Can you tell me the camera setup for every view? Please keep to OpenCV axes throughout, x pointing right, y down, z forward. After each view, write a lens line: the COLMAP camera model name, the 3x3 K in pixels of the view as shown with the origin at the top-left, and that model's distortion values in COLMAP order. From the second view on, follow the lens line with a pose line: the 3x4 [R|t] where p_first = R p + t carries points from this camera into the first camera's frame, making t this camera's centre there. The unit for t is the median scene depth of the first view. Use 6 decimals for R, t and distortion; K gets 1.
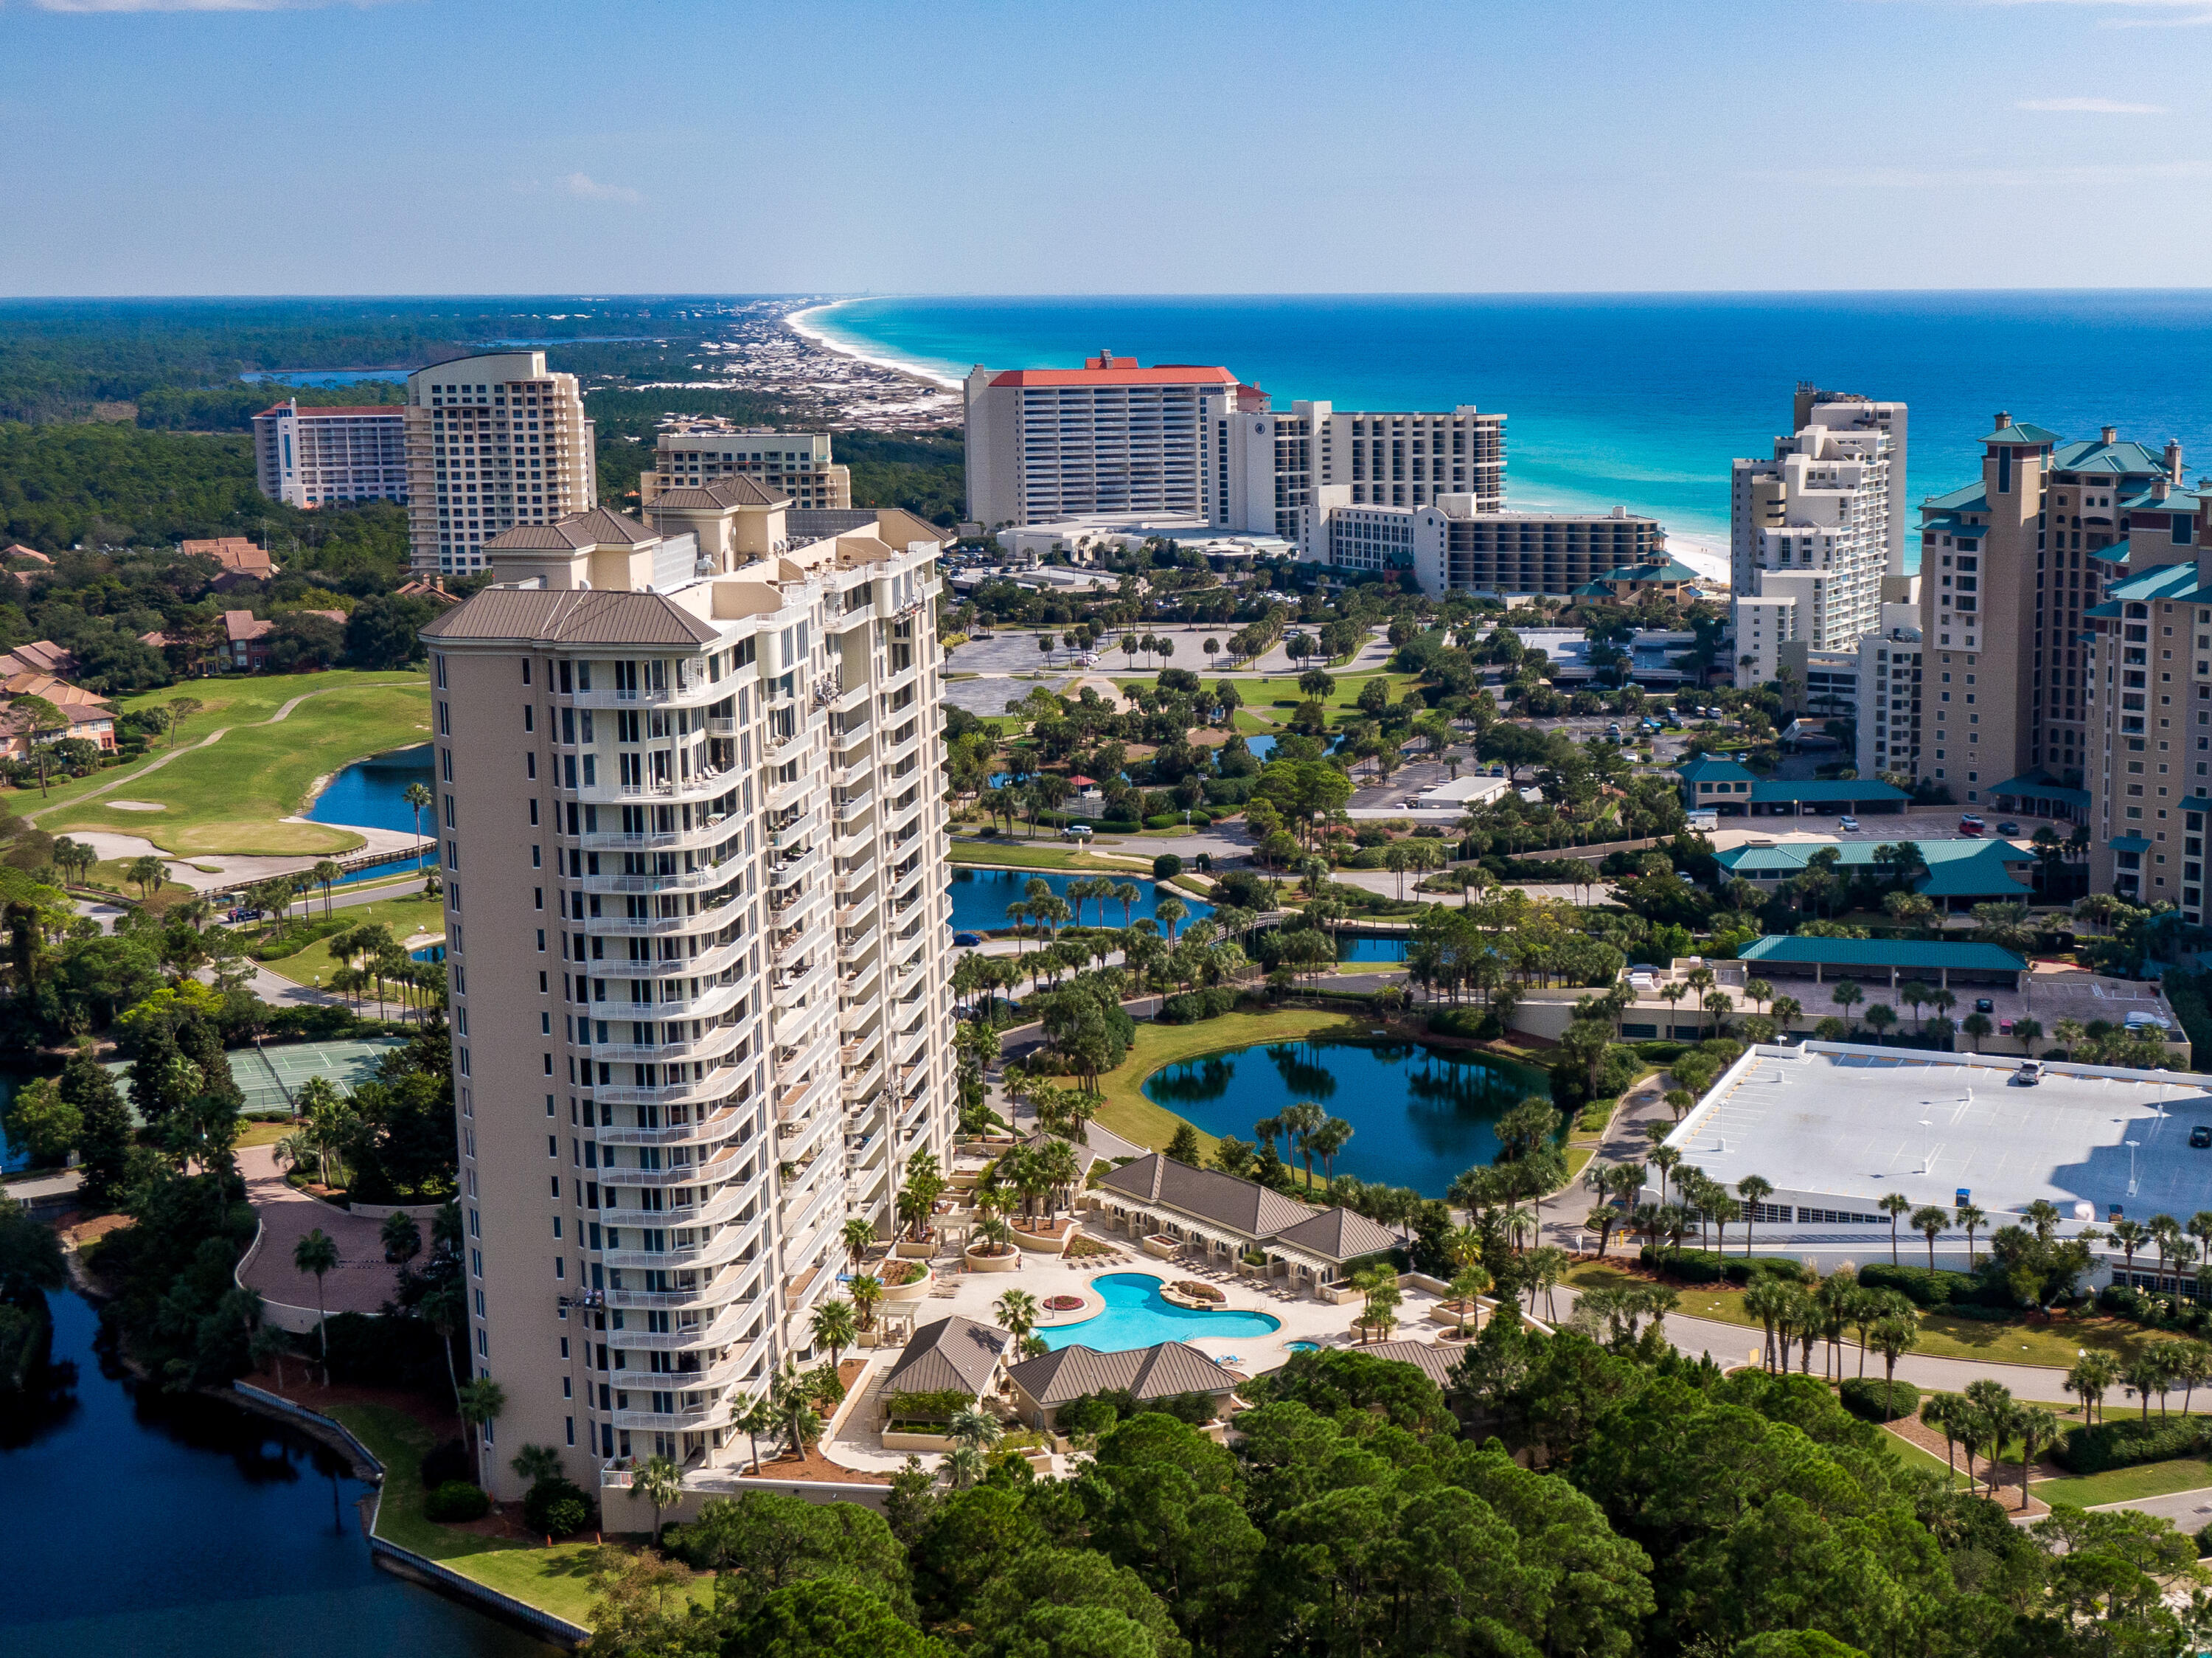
lens RADIAL K [[3201.3, 0, 1111.1], [0, 3201.3, 690.4], [0, 0, 1]] dist [0.057178, 0.009618]
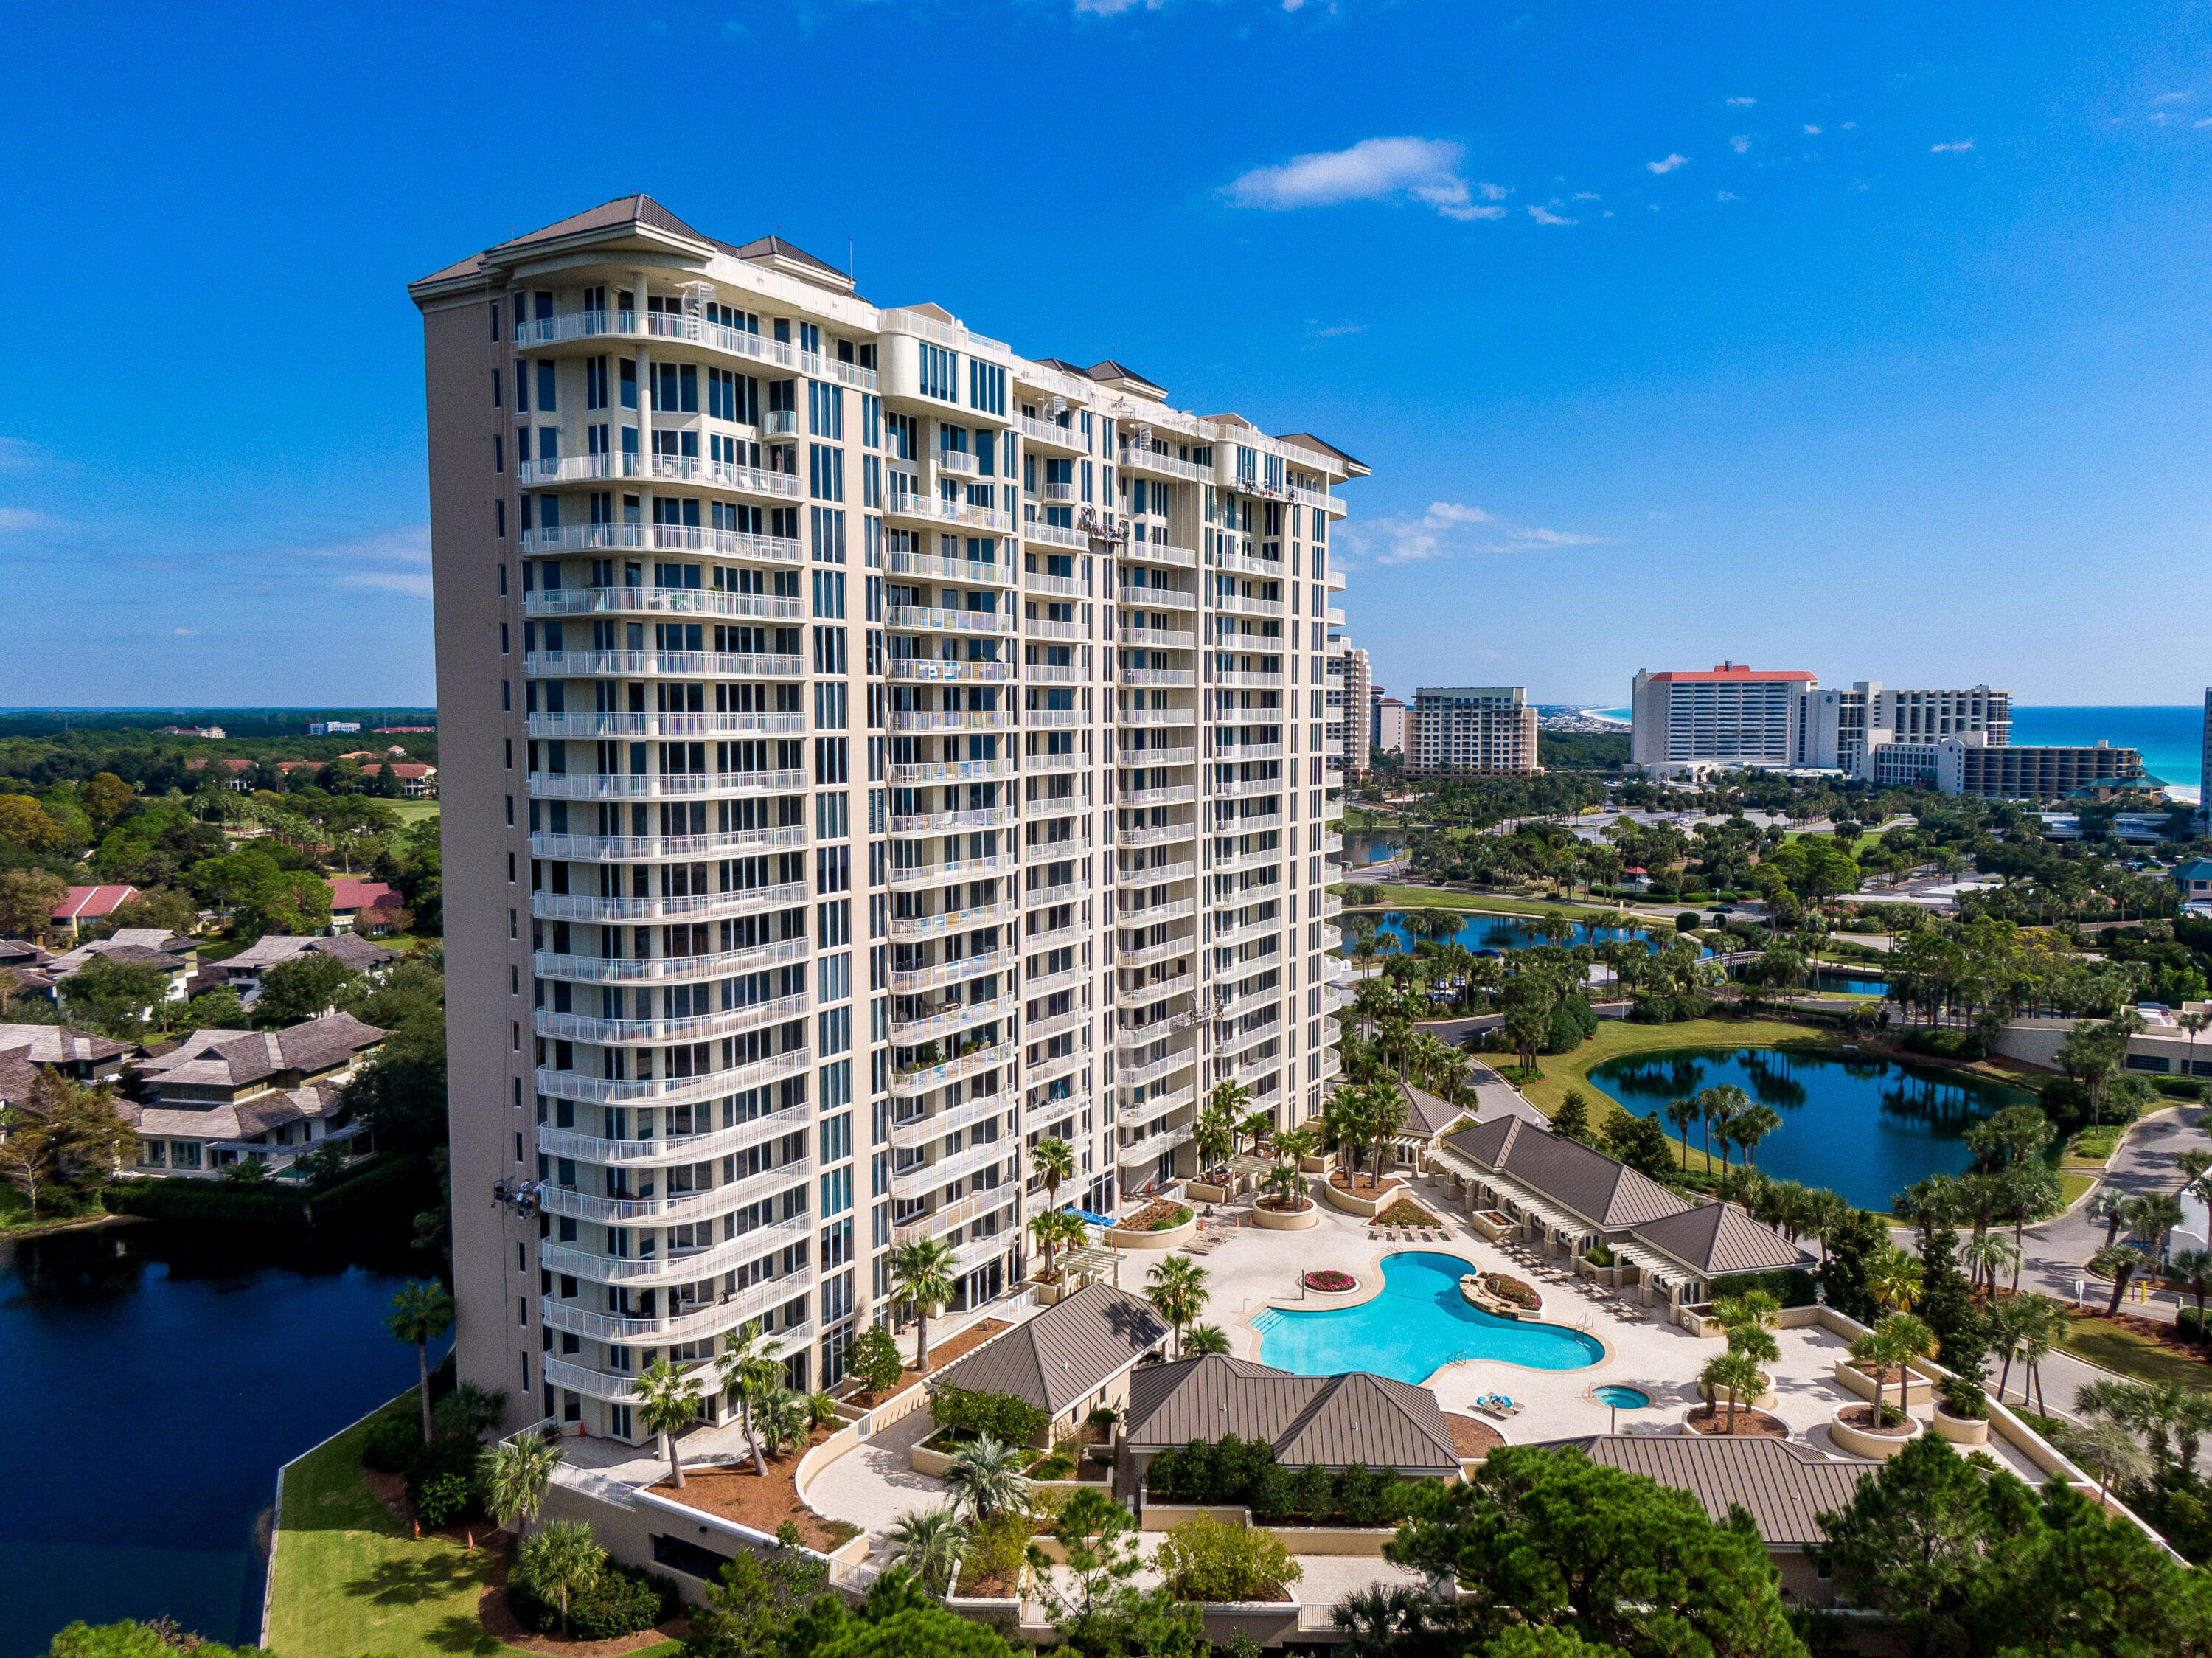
lens RADIAL K [[1594.9, 0, 1118.5], [0, 1594.9, 827.4], [0, 0, 1]] dist [0.047349, -0.064148]
pose [[0.926105, 0.032399, -0.375872, 0.055103], [-0.050937, 0.997921, -0.039484, 0.065941], [0.373811, 0.055712, 0.925830, 0.411039]]
